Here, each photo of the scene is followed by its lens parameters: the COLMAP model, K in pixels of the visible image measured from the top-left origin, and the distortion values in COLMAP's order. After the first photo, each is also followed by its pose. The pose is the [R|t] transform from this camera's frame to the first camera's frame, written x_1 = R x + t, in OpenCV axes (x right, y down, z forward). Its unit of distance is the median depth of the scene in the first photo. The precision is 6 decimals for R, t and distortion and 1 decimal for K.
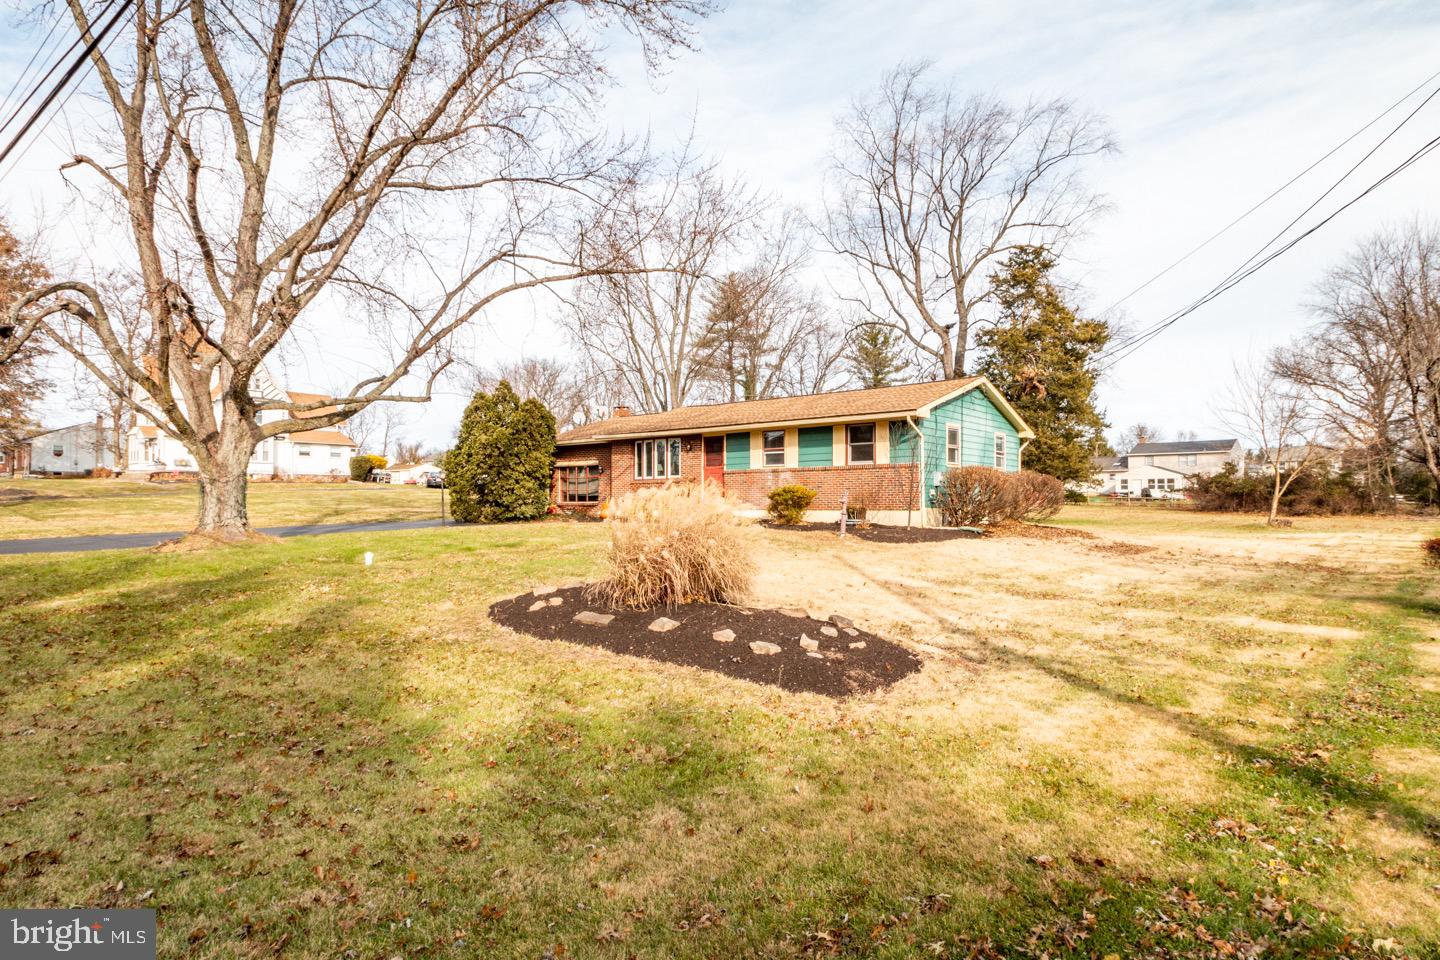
lens RADIAL K [[873.6, 0, 720.0], [0, 873.6, 480.0], [0, 0, 1]] dist [0.002165, 0.000970]
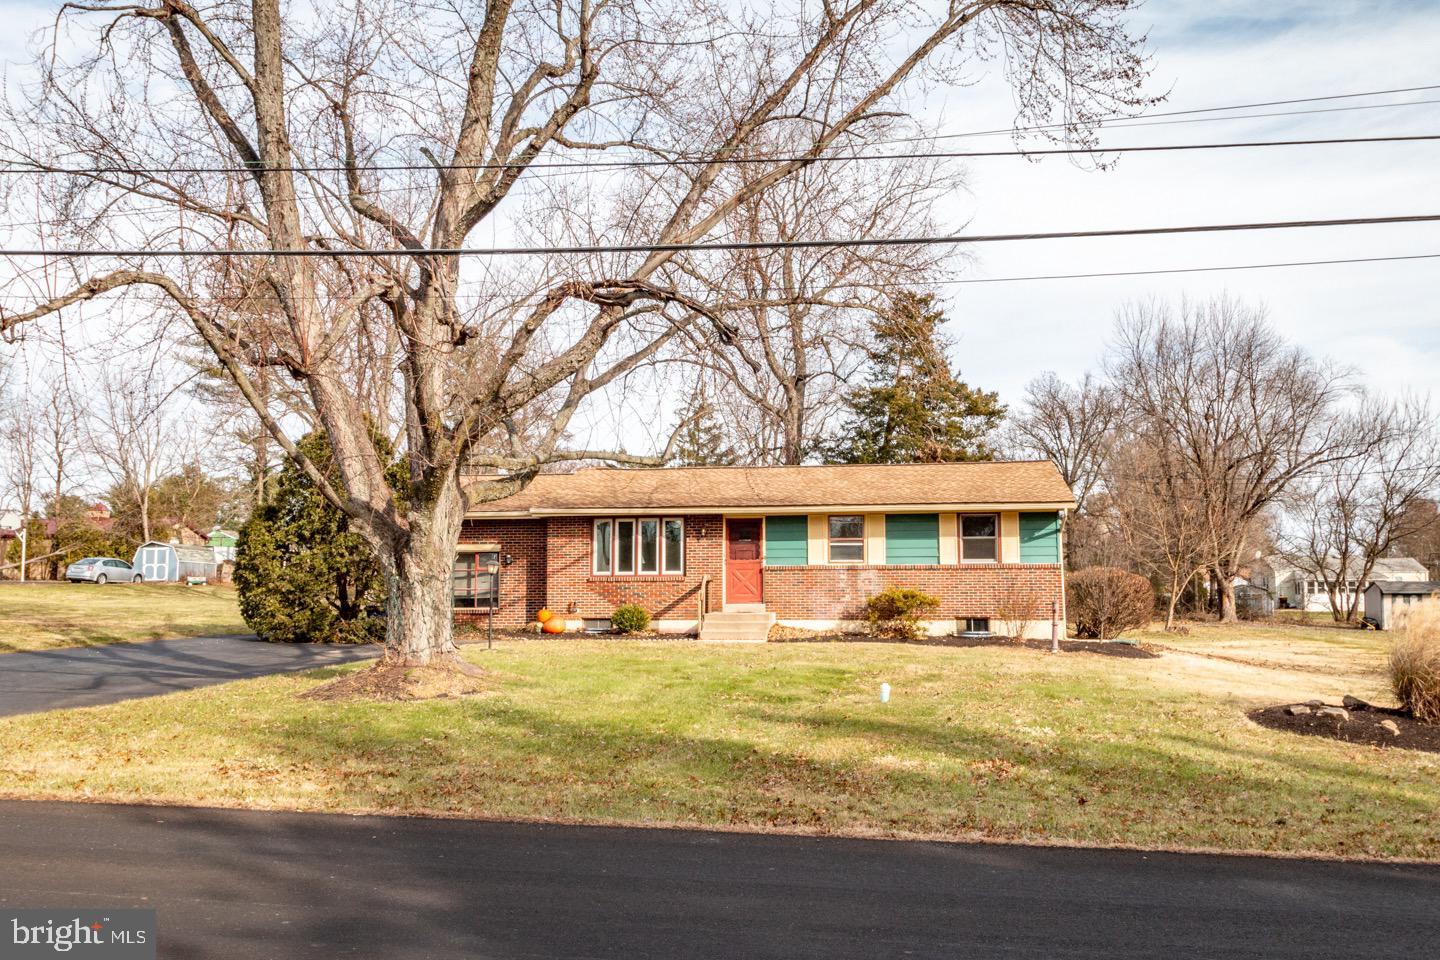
lens RADIAL K [[1342.4, 0, 720.0], [0, 1342.4, 480.0], [0, 0, 1]] dist [-0.002764, -0.002199]
pose [[0.850779, 0.050017, 0.523138, -0.619285], [-0.016132, 0.997477, -0.069133, -0.004371], [-0.525276, 0.050378, 0.849440, 0.058028]]
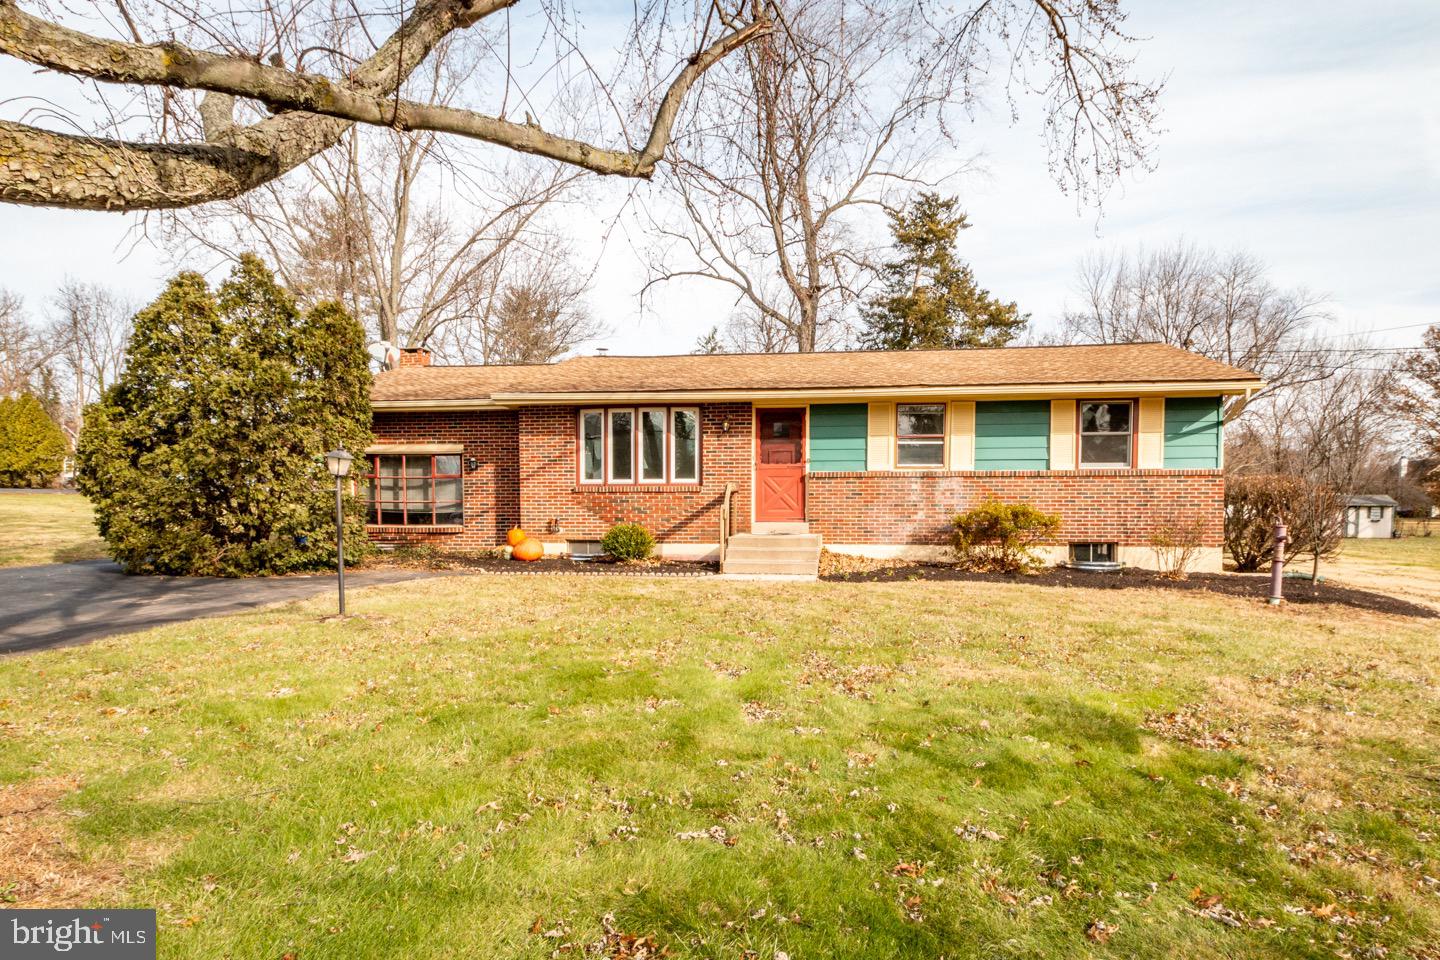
lens RADIAL K [[887.1, 0, 723.6], [0, 887.1, 543.6], [0, 0, 1]] dist [0.003441, 0.000649]
pose [[0.850279, -0.016577, 0.526072, -0.331809], [-0.019338, 0.997845, 0.062699, 0.000017], [-0.525977, -0.063485, 0.848126, 0.553493]]
